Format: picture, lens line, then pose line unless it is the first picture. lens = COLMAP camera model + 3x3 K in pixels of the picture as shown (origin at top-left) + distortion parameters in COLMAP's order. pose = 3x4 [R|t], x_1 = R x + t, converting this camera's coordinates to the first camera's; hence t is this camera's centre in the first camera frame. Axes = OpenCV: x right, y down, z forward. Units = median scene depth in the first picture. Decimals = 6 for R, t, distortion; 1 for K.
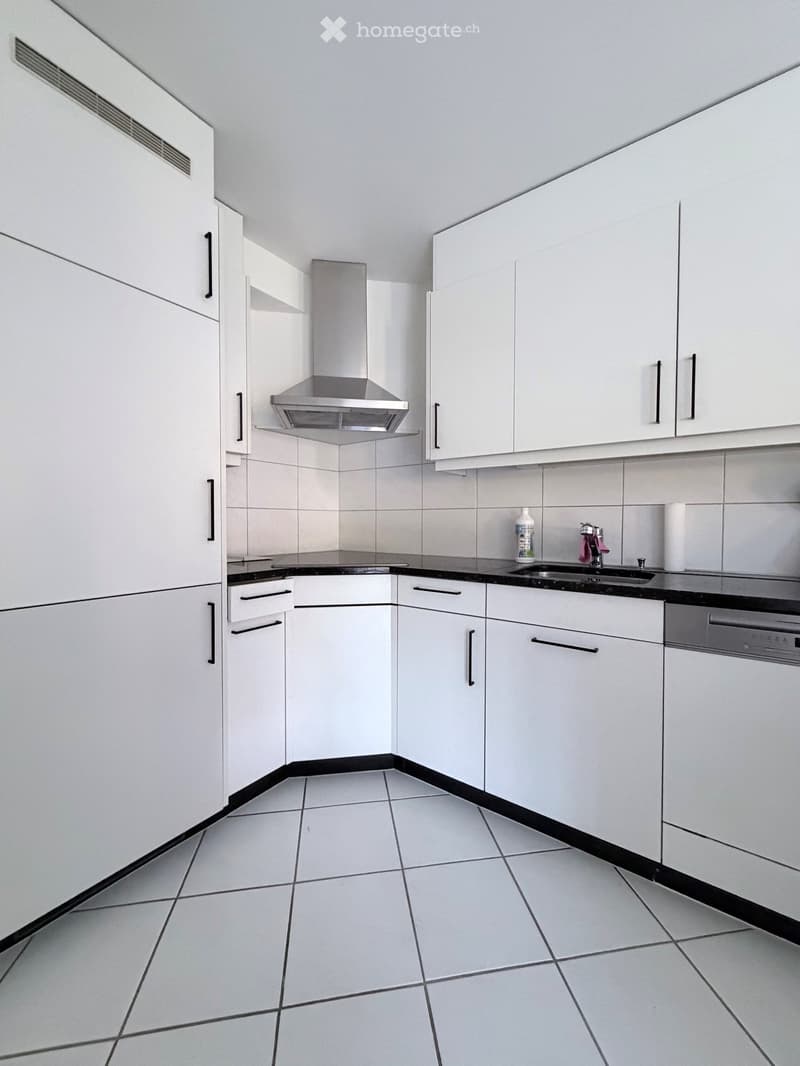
lens RADIAL K [[417.0, 0, 397.3], [0, 417.0, 531.3], [0, 0, 1]] dist [-0.002389, -0.000091]
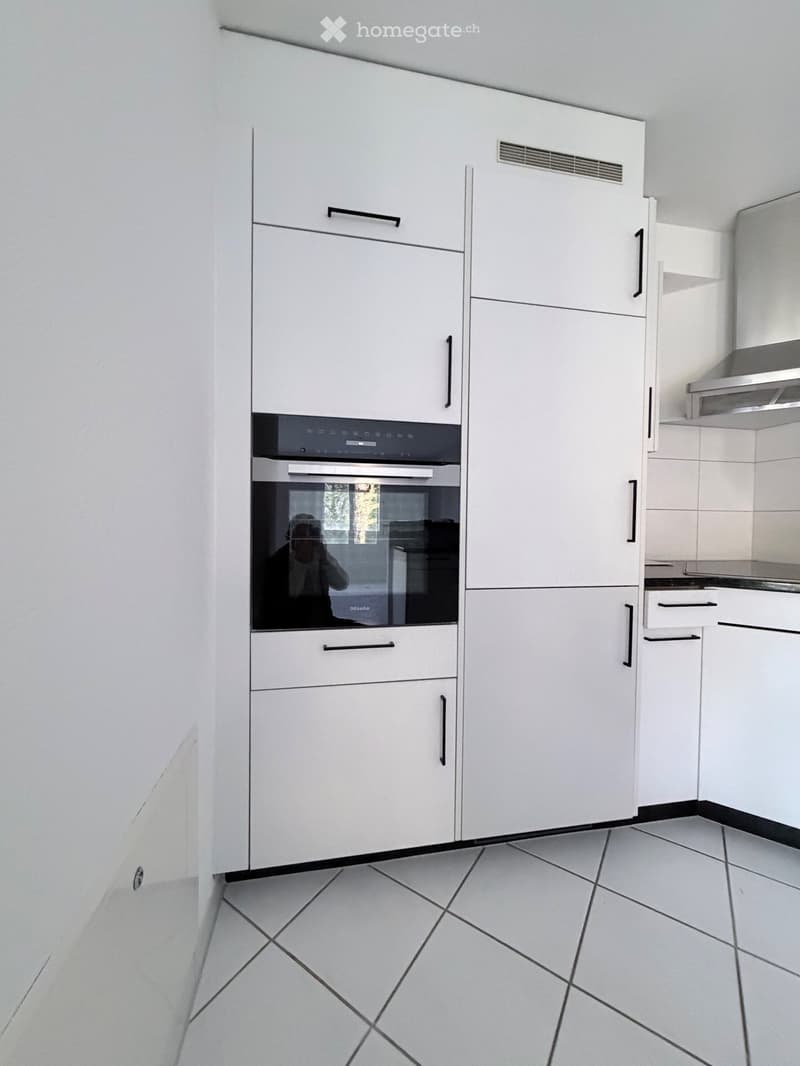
lens RADIAL K [[417.0, 0, 406.9], [0, 417.0, 530.7], [0, 0, 1]] dist [-0.002389, -0.000091]
pose [[0.735588, 0.025572, -0.676946, -0.137595], [-0.028559, 0.999569, 0.006726, 0.002845], [0.676827, 0.014385, 0.736002, -0.070660]]
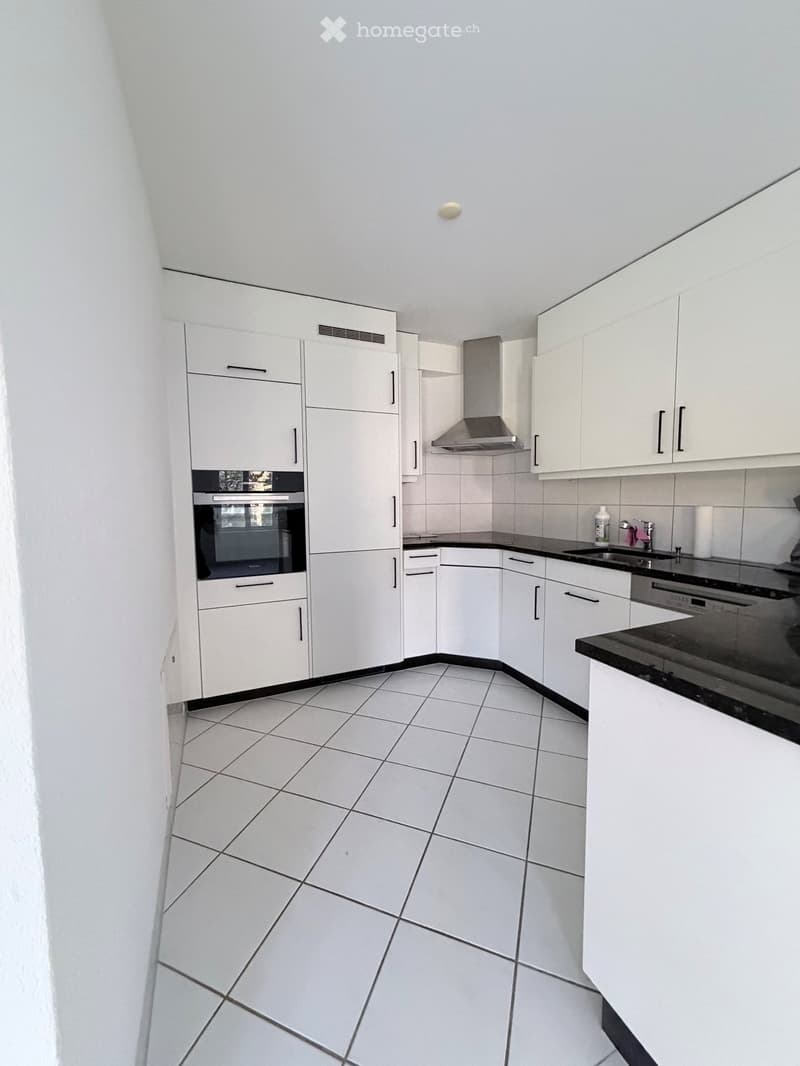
lens RADIAL K [[417.0, 0, 402.6], [0, 417.0, 529.7], [0, 0, 1]] dist [-0.002389, -0.000091]
pose [[0.868763, 0.028528, -0.494407, 0.464345], [-0.001292, 0.998467, 0.055341, -0.060633], [0.495227, -0.047439, 0.867467, -0.576752]]
